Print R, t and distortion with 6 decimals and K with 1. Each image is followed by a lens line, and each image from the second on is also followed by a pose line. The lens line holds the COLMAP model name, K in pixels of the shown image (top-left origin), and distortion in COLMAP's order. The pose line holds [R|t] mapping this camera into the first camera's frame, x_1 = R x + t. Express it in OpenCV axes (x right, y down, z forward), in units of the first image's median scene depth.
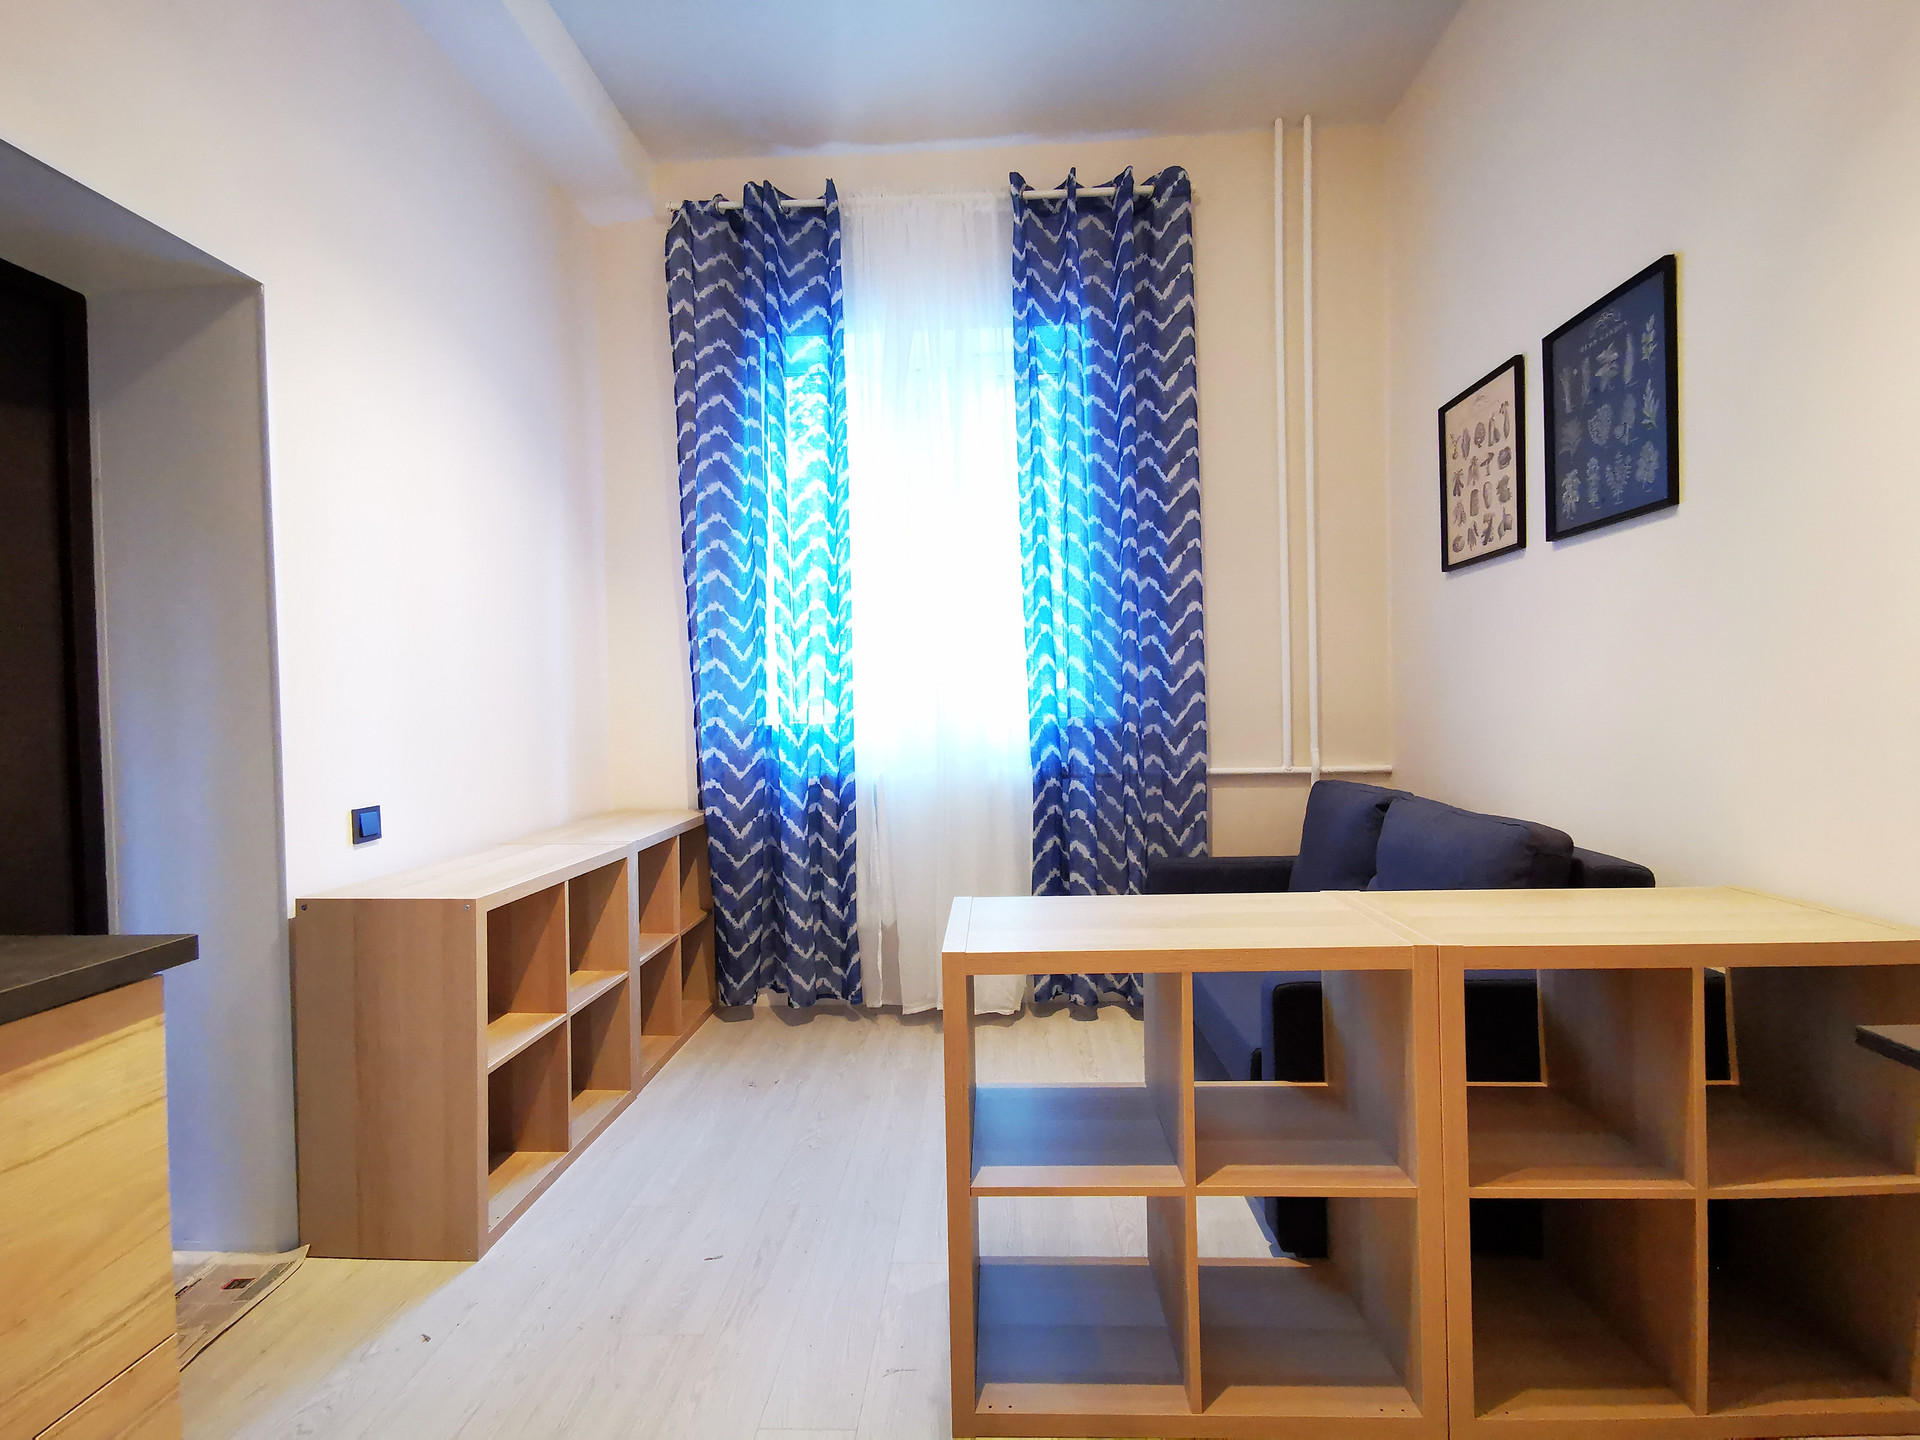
lens RADIAL K [[882.5, 0, 962.3], [0, 882.5, 717.9], [0, 0, 1]] dist [0.028328, -0.014527]
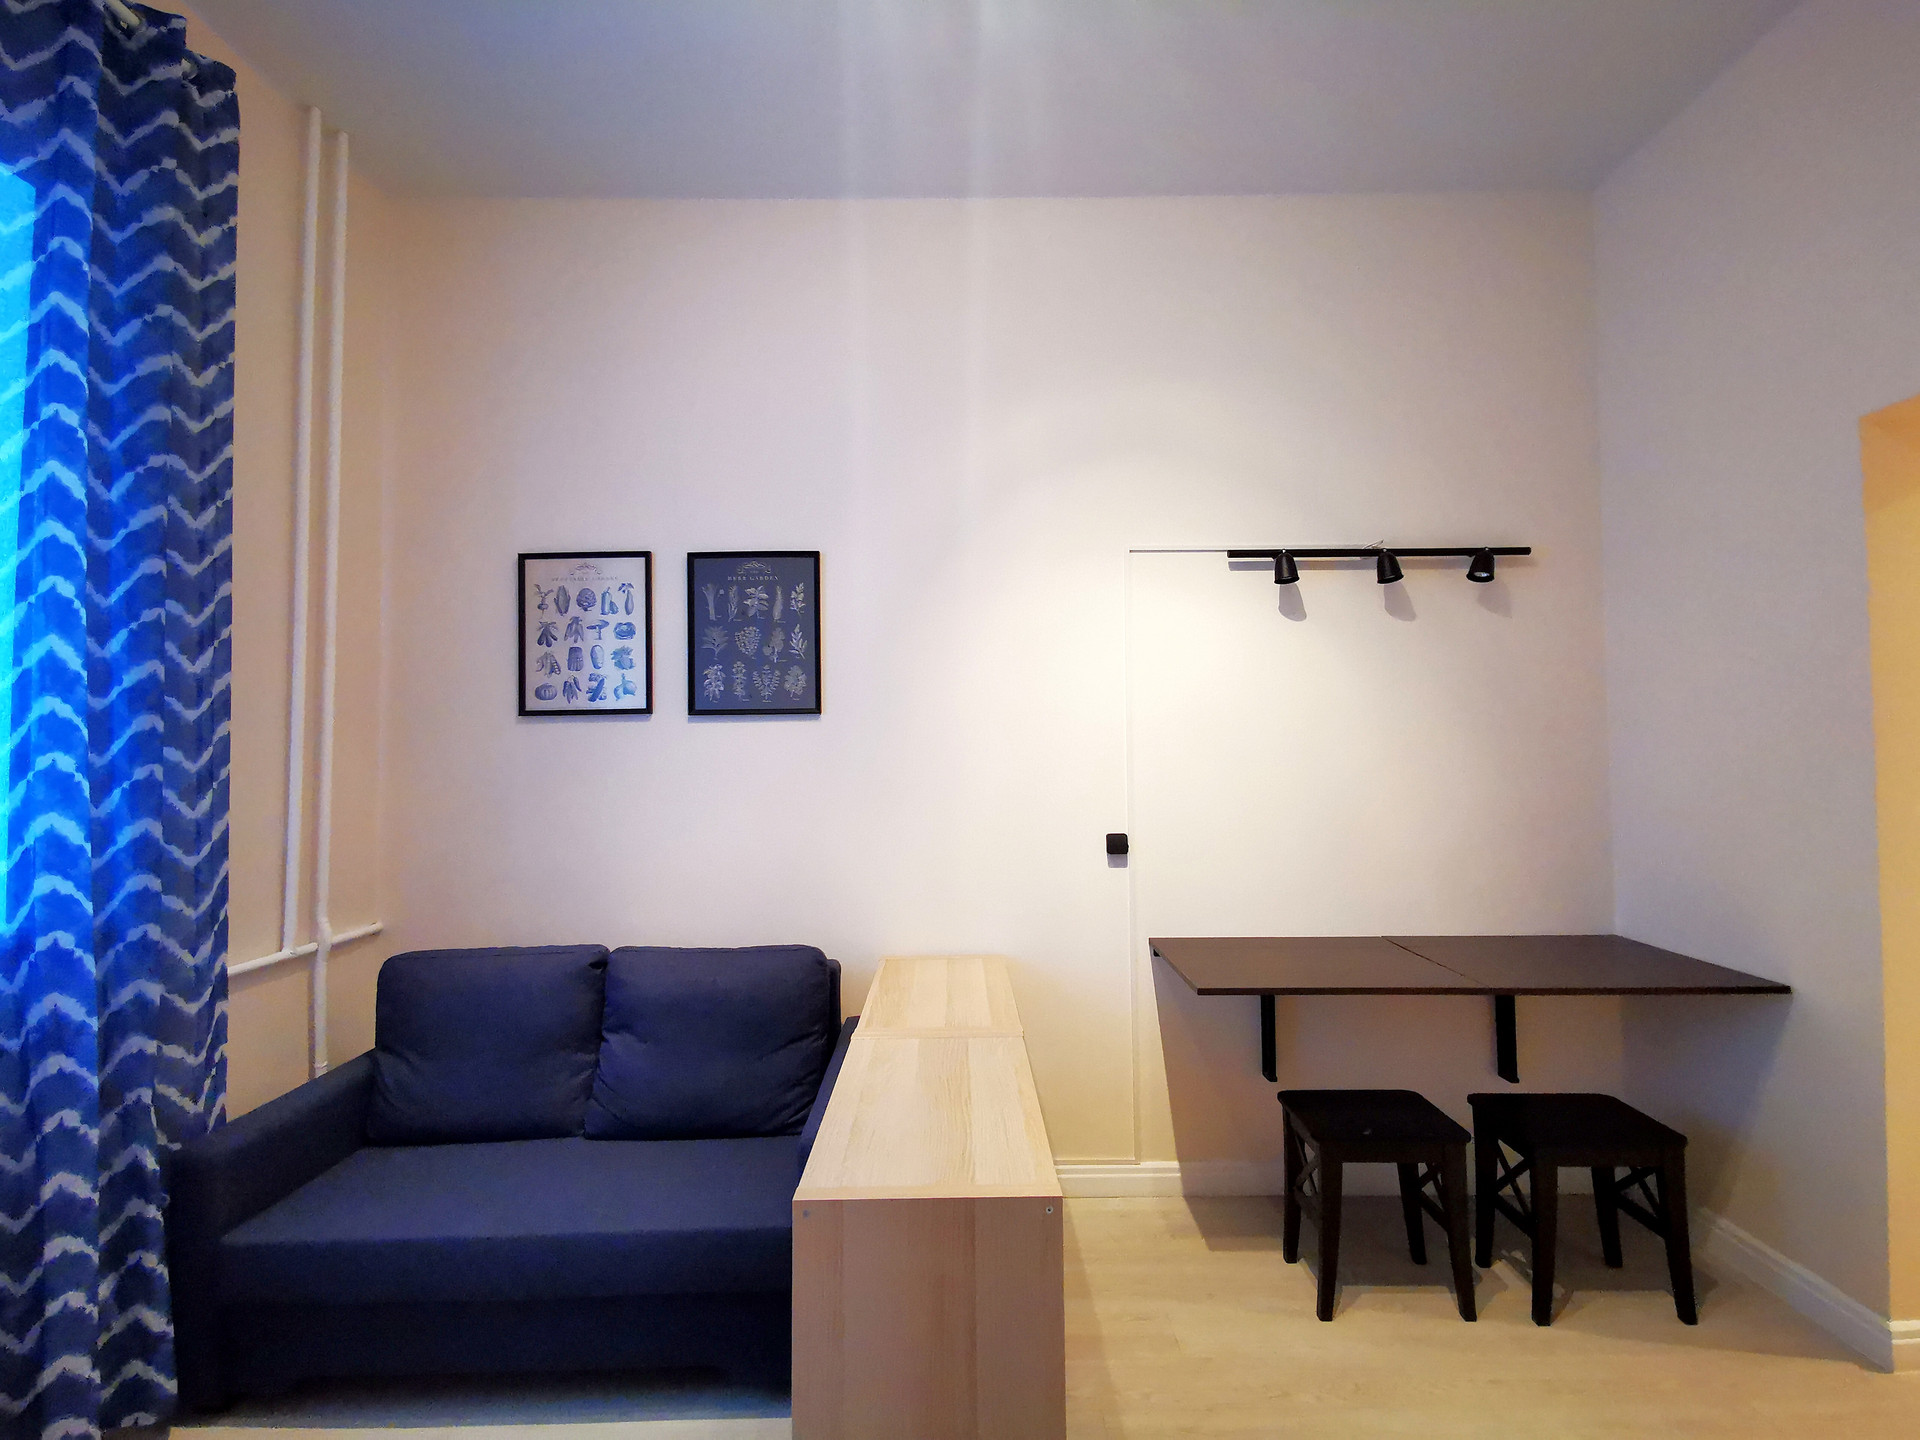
lens RADIAL K [[882.5, 0, 962.3], [0, 882.5, 717.9], [0, 0, 1]] dist [0.028328, -0.014527]
pose [[-0.043627, 0.060824, 0.997195, -0.533234], [0.023240, 0.997937, -0.059852, -0.102262], [-0.998778, 0.020564, -0.044951, 0.619821]]
